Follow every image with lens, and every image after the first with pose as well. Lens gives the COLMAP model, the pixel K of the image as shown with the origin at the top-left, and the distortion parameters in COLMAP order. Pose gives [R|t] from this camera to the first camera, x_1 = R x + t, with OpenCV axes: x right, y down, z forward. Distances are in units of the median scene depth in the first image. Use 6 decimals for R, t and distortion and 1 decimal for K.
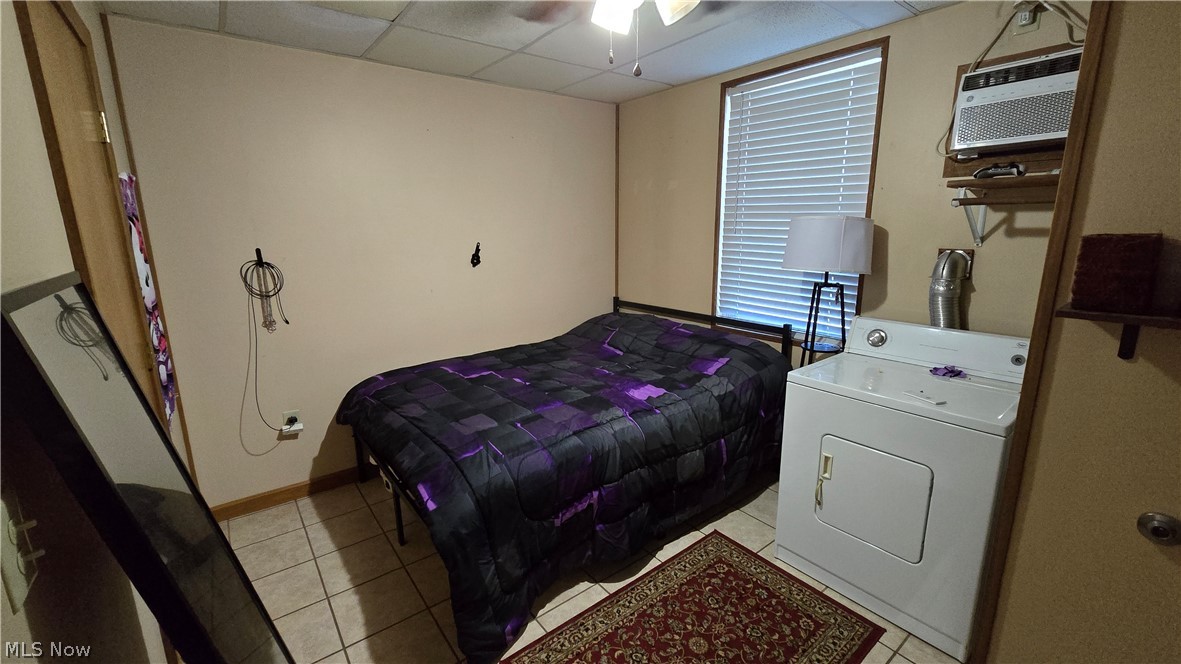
lens RADIAL K [[480.5, 0, 592.1], [0, 480.5, 323.3], [0, 0, 1]] dist [-0.004298, -0.000557]
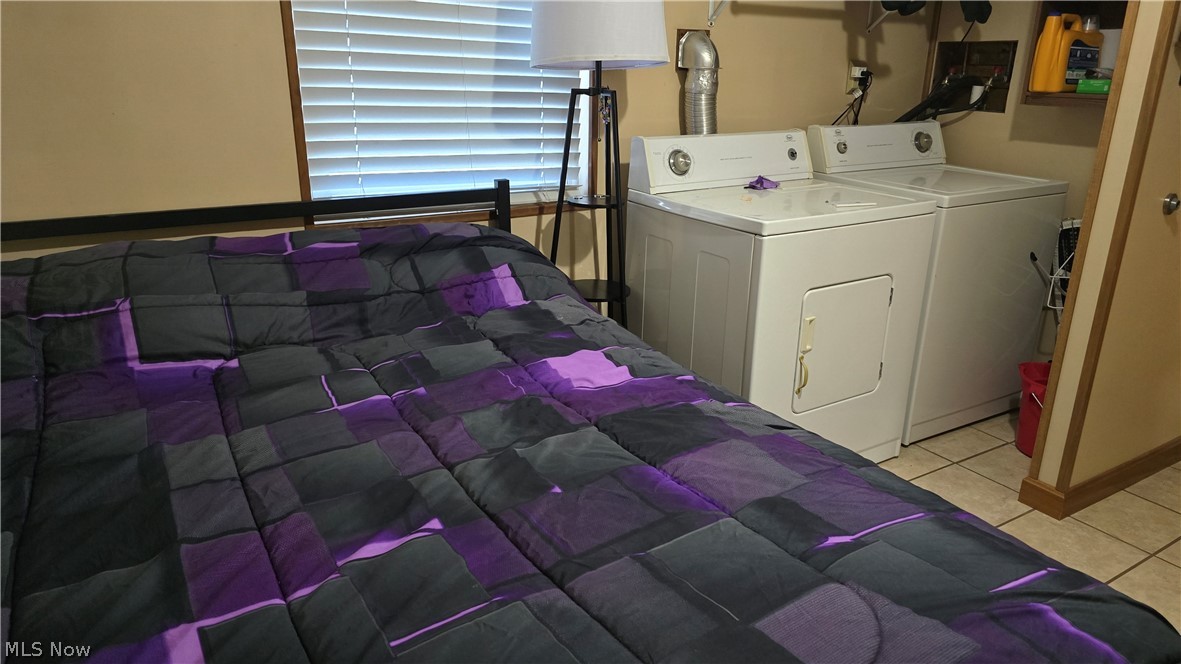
lens RADIAL K [[792.9, 0, 595.6], [0, 792.9, 335.2], [0, 0, 1]] dist [0.066208, -0.061958]
pose [[0.102460, -0.316323, 0.943102, -0.495242], [0.176690, 0.938803, 0.295685, -0.082516], [-0.978919, 0.136341, 0.152080, 0.830383]]
